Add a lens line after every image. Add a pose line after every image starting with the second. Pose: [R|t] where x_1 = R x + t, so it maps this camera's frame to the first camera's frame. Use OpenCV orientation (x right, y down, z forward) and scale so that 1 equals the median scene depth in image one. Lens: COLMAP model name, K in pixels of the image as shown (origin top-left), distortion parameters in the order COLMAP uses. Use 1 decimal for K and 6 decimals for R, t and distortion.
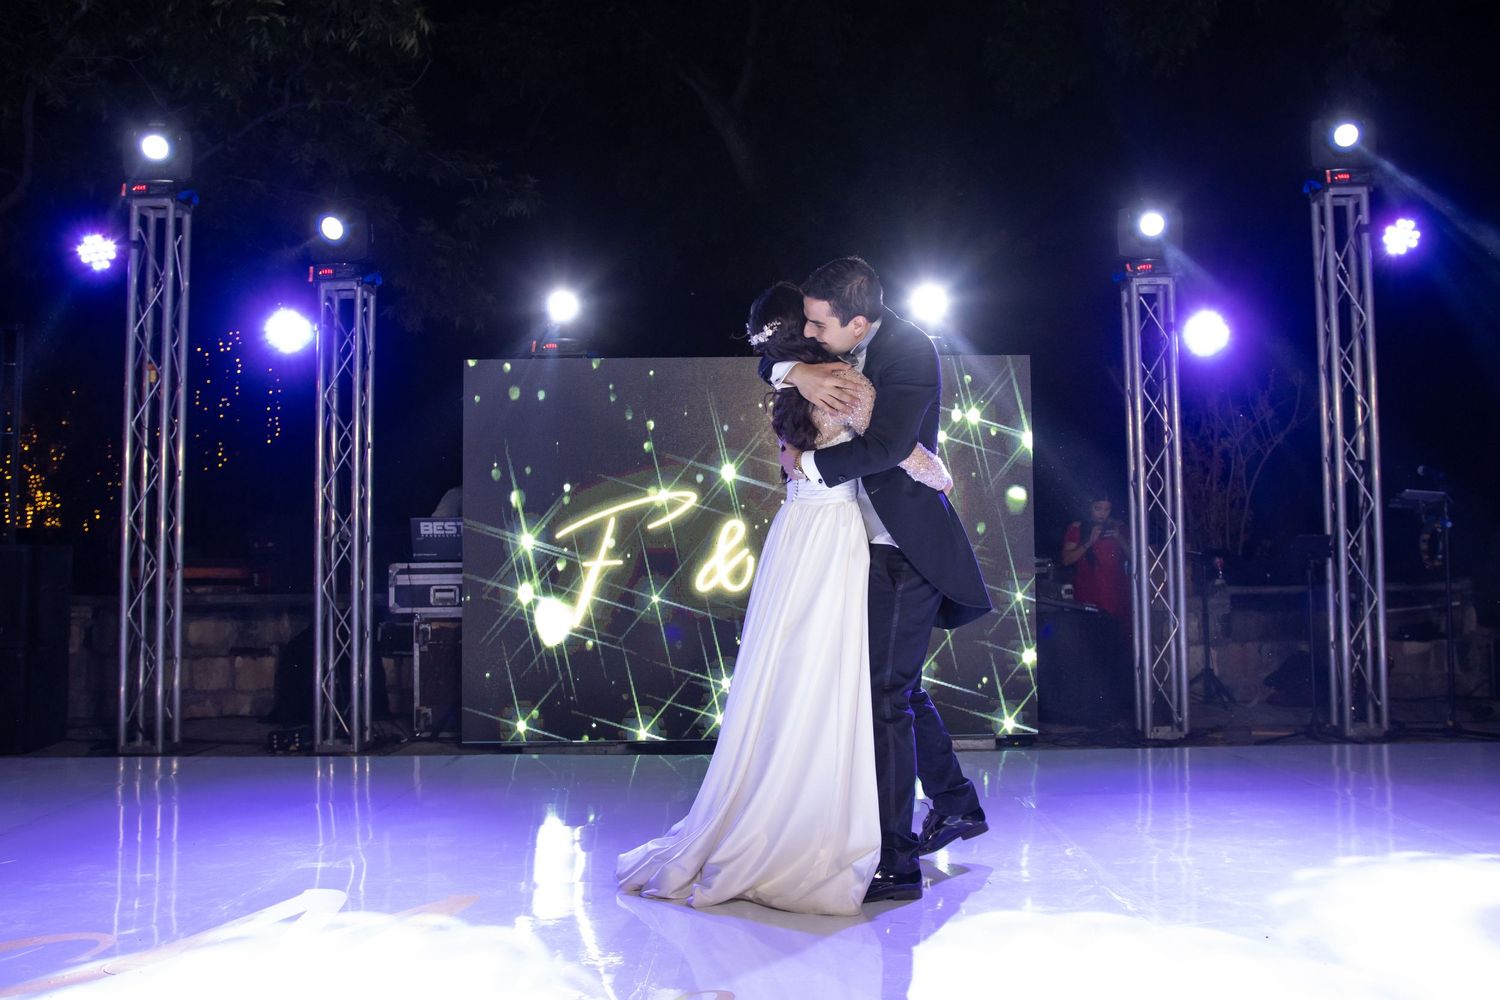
lens RADIAL K [[1432.6, 0, 795.0], [0, 1432.6, 462.1], [0, 0, 1]] dist [-0.055674, 0.000000]
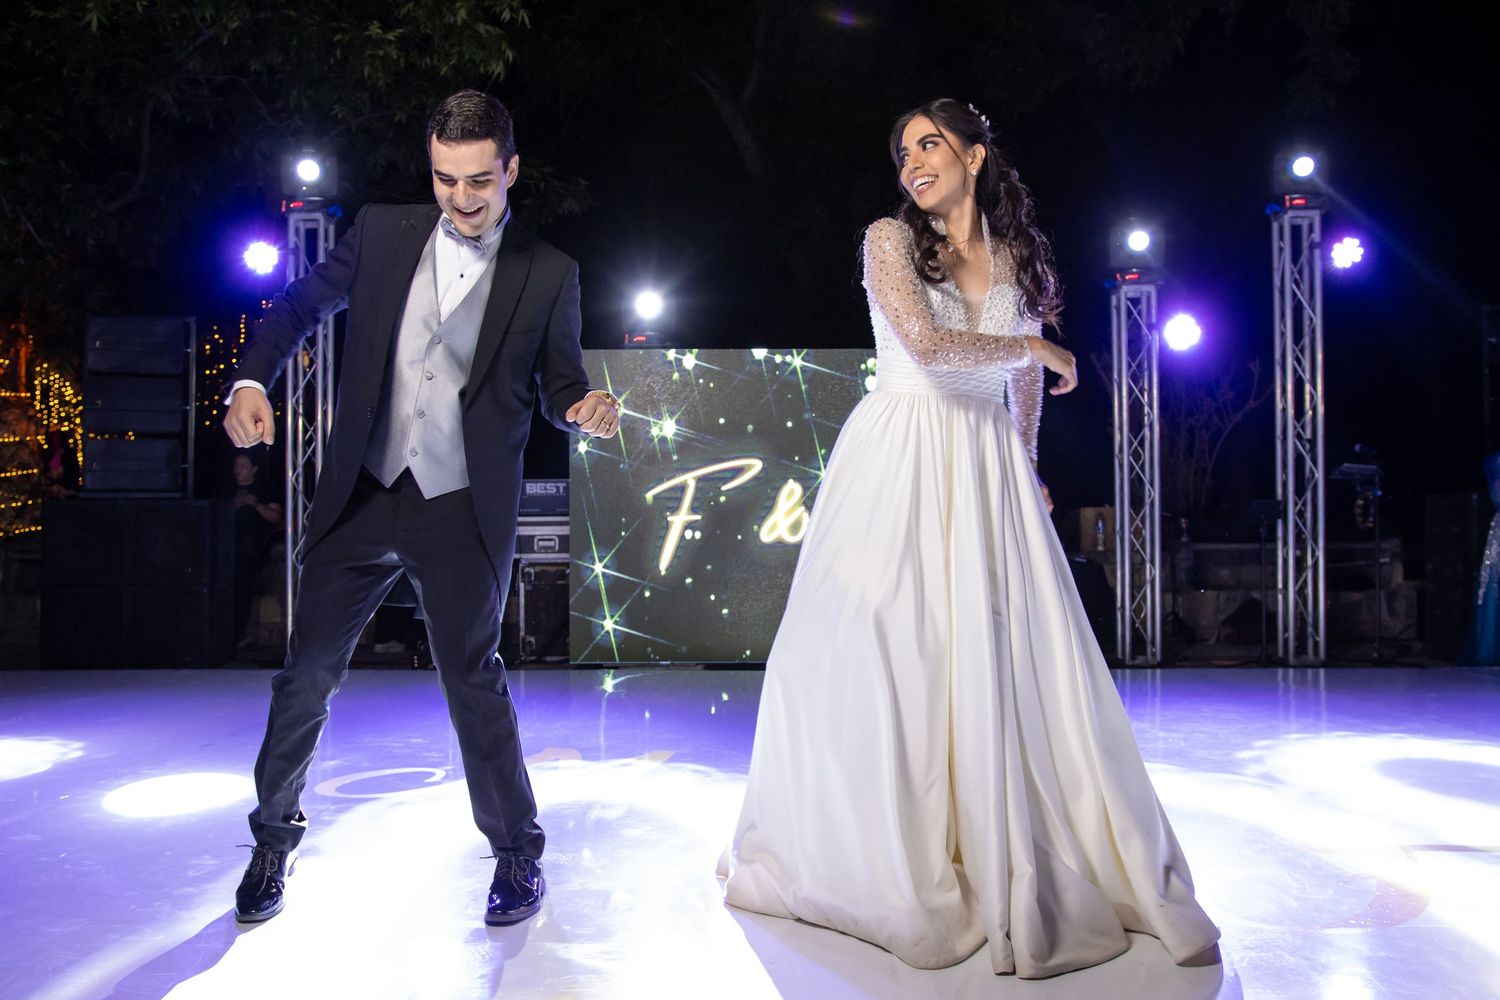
lens RADIAL K [[1432.6, 0, 716.3], [0, 1432.6, 497.8], [0, 0, 1]] dist [-0.055674, 0.000000]
pose [[0.999848, 0.008191, -0.015419, -0.084779], [-0.007362, 0.998562, 0.053097, -0.011414], [0.015832, -0.052976, 0.998470, -0.213029]]
